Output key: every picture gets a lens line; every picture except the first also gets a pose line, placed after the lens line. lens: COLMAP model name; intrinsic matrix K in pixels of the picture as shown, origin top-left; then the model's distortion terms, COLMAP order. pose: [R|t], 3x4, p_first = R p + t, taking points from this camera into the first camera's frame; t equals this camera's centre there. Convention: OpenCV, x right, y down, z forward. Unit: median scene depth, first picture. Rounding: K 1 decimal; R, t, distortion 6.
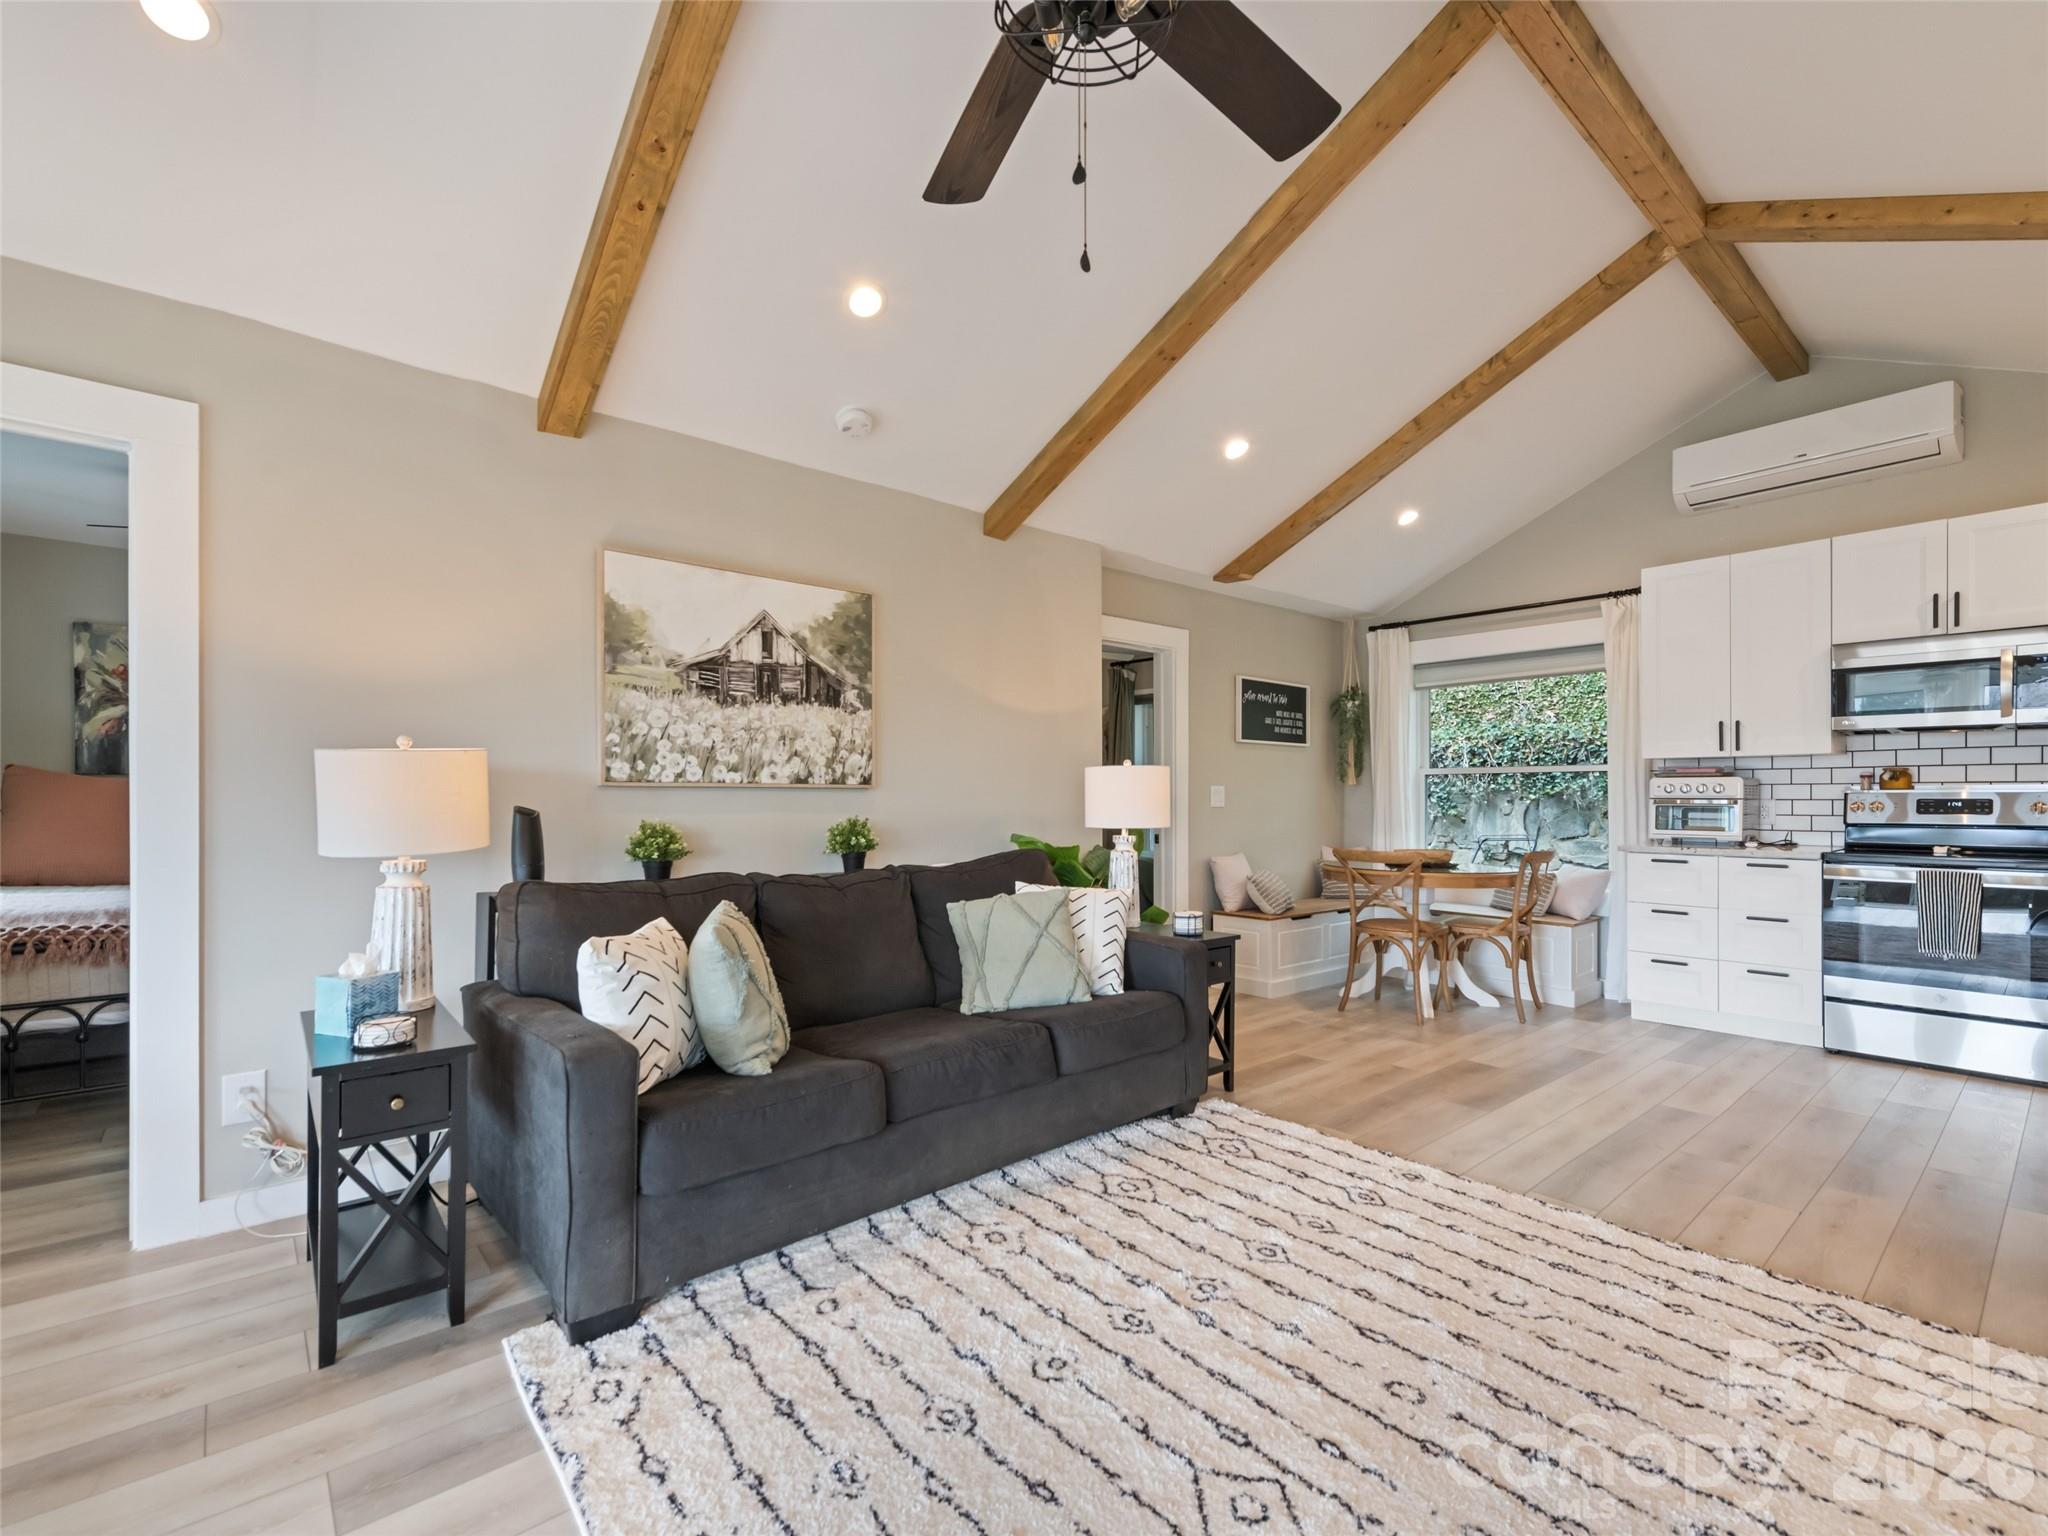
lens RADIAL K [[915.0, 0, 1019.5], [0, 915.0, 797.9], [0, 0, 1]] dist [0.013210, -0.000394]
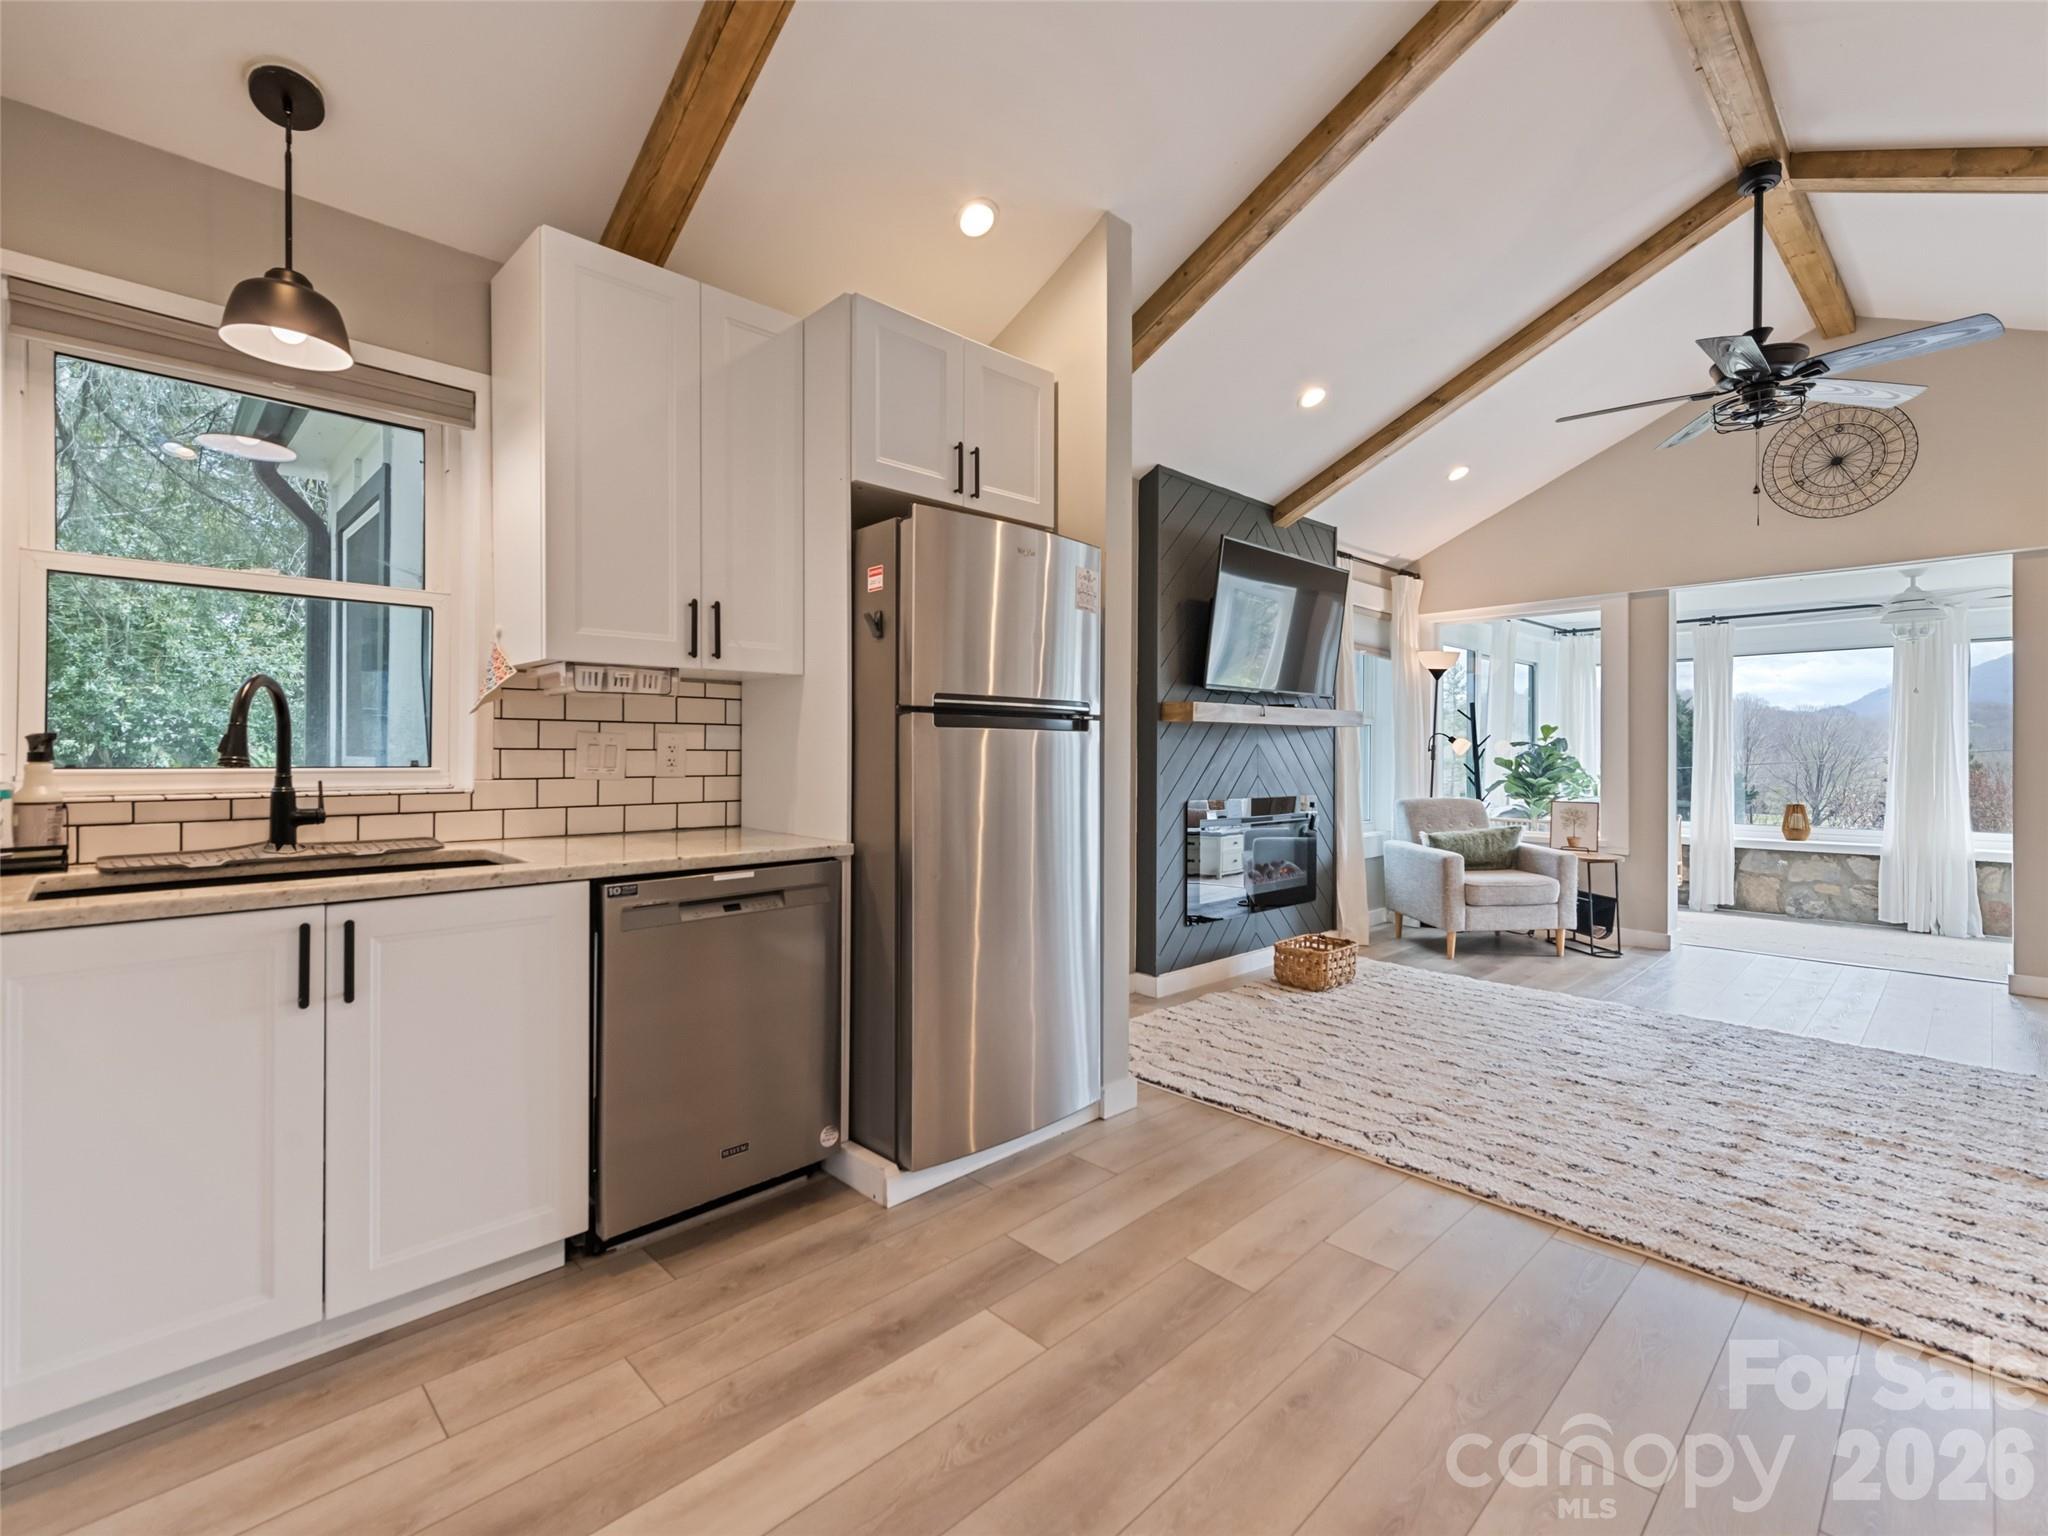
lens RADIAL K [[931.9, 0, 1030.3], [0, 931.9, 747.9], [0, 0, 1]] dist [0.023679, -0.008102]
pose [[-0.997814, -0.001649, -0.066067, 0.898021], [-0.001286, 0.999984, -0.005534, 0.001288], [0.066075, -0.005437, -0.997800, 1.415357]]
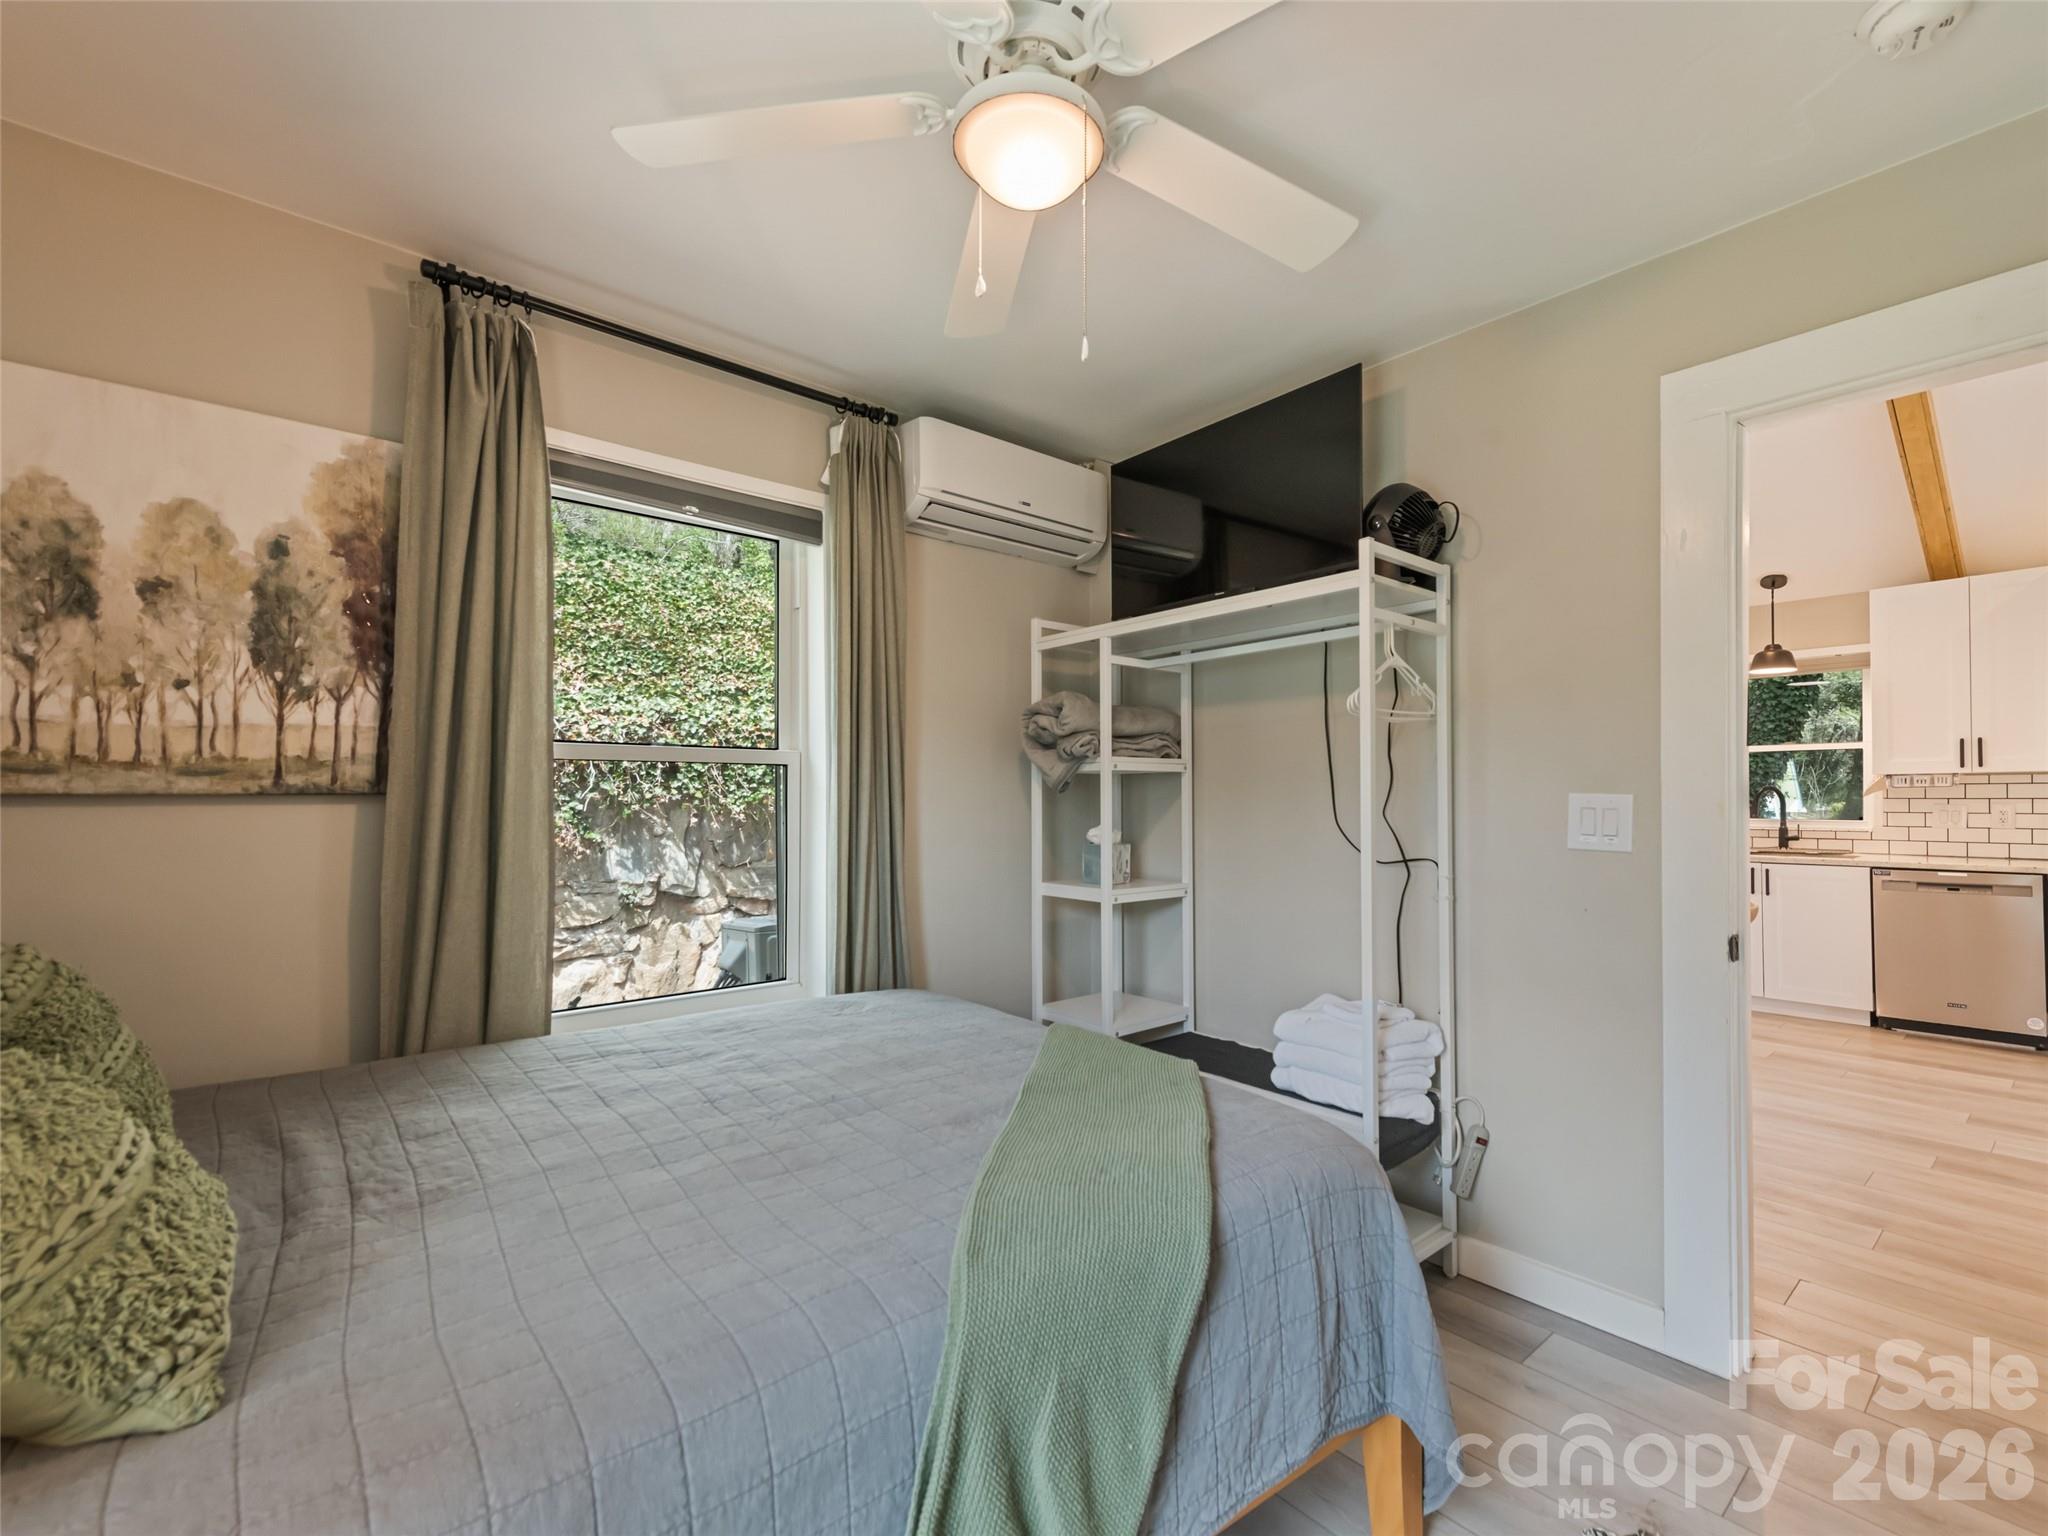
lens RADIAL K [[908.6, 0, 1025.9], [0, 908.6, 785.3], [0, 0, 1]] dist [0.018094, -0.007711]
pose [[0.009379, 0.018237, 0.999790, -0.321707], [-0.000051, 0.999834, -0.018238, -0.019018], [-0.999956, 0.000120, 0.009378, 2.109881]]
